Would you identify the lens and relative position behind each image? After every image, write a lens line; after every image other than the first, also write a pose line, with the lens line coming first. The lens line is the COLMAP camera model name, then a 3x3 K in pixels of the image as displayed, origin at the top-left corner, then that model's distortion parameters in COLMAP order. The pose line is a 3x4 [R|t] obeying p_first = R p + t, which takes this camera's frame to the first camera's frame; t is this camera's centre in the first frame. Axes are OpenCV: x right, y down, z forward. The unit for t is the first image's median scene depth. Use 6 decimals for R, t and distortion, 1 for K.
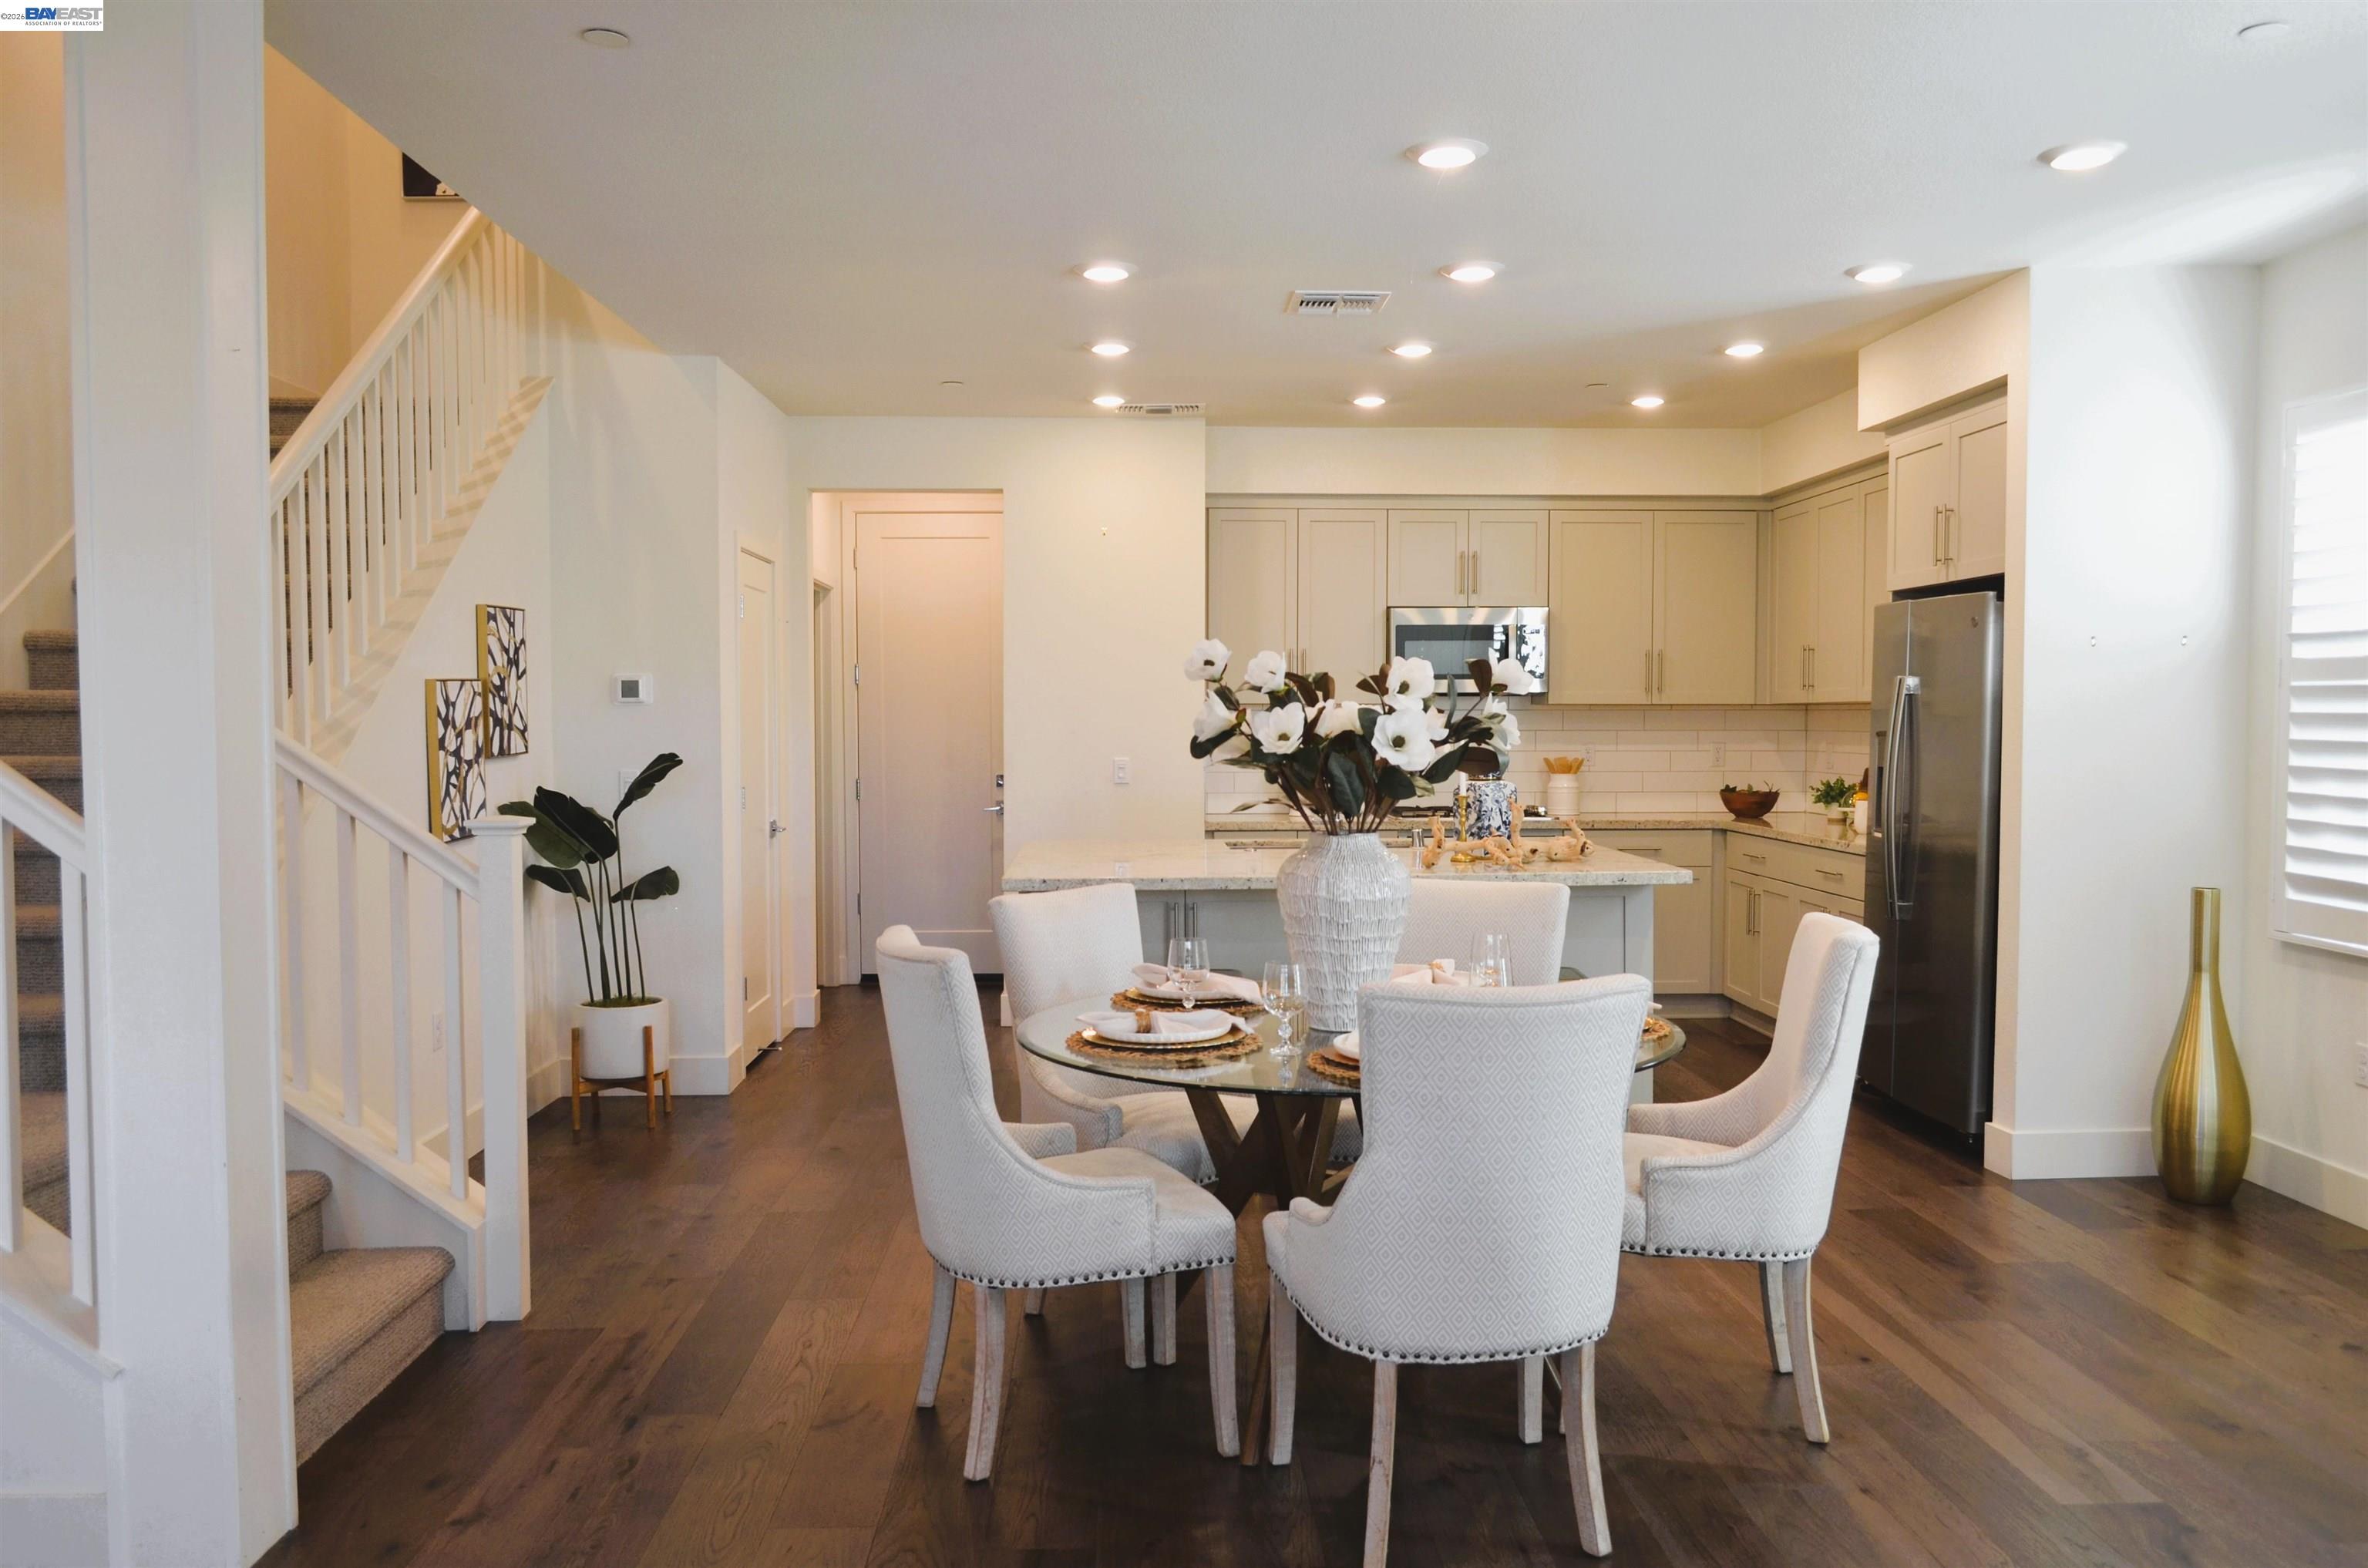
lens RADIAL K [[1827.7, 0, 1177.6], [0, 1827.7, 795.0], [0, 0, 1]] dist [-0.012503, 0.003847]
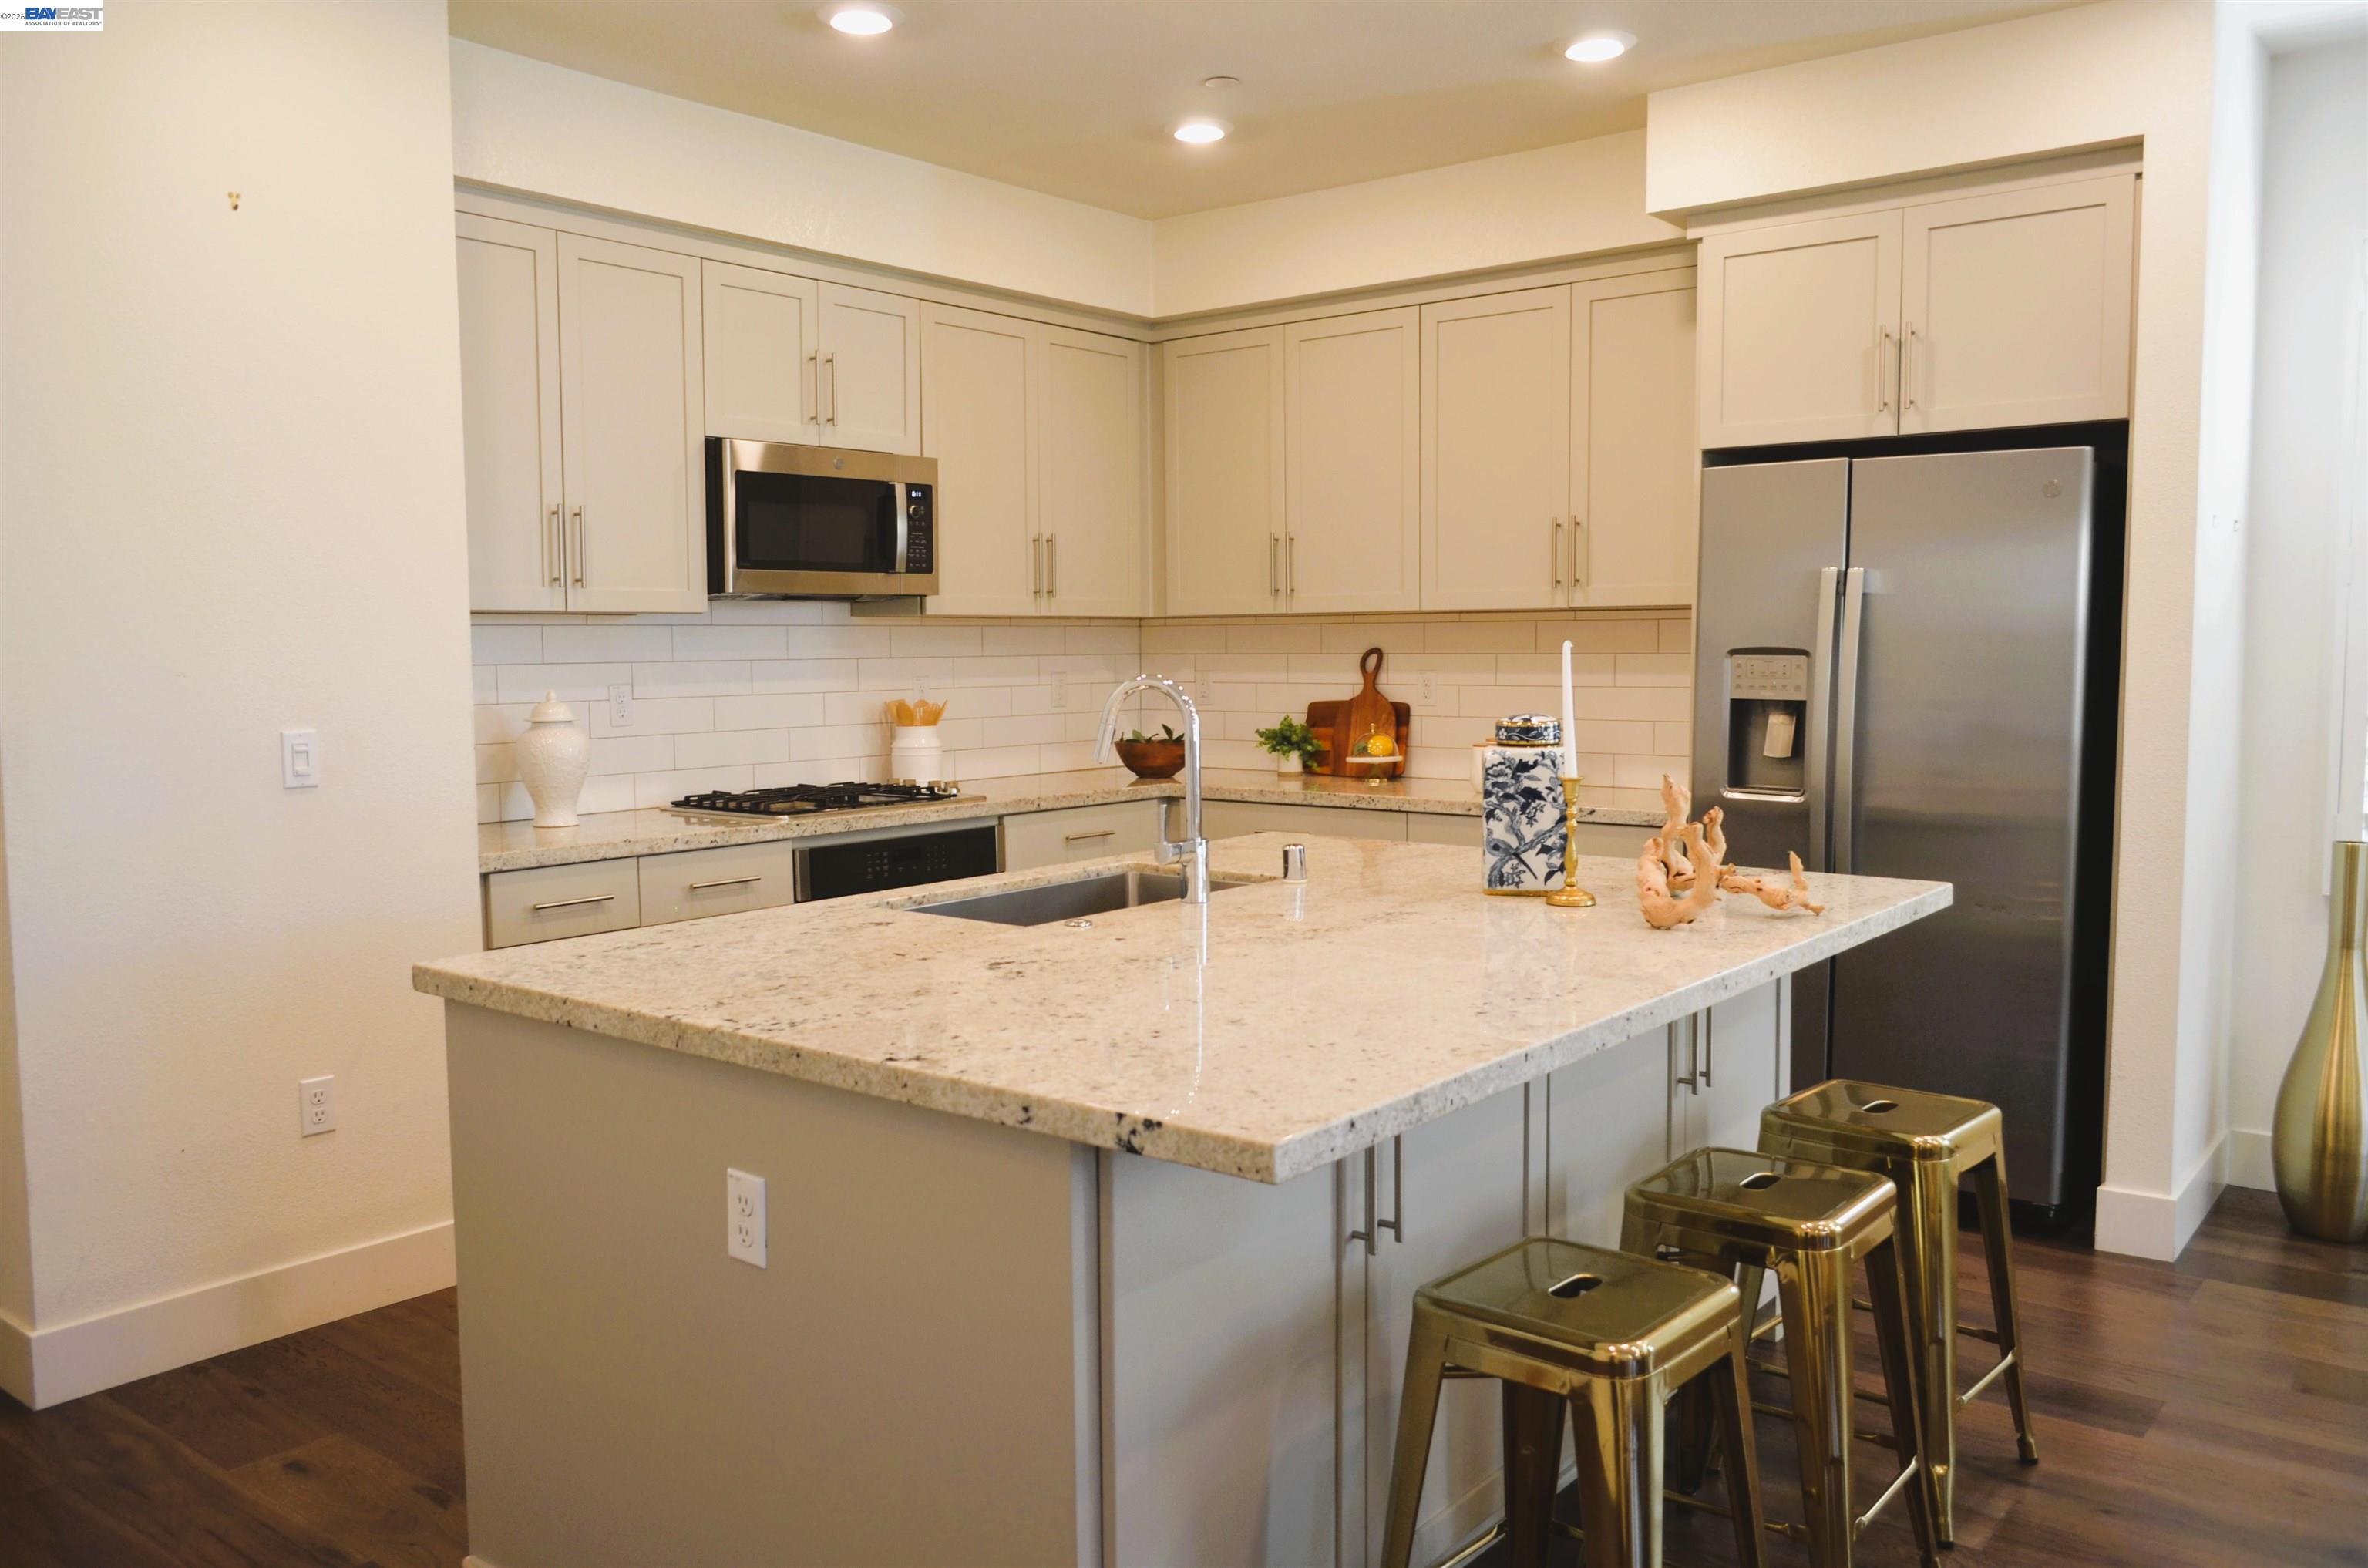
lens RADIAL K [[1827.7, 0, 1177.6], [0, 1827.7, 795.0], [0, 0, 1]] dist [-0.012503, 0.003847]
pose [[0.674547, -0.065403, 0.735329, -0.225071], [0.035538, 0.997790, 0.056147, -0.022964], [-0.737376, -0.011742, 0.675381, 0.577903]]
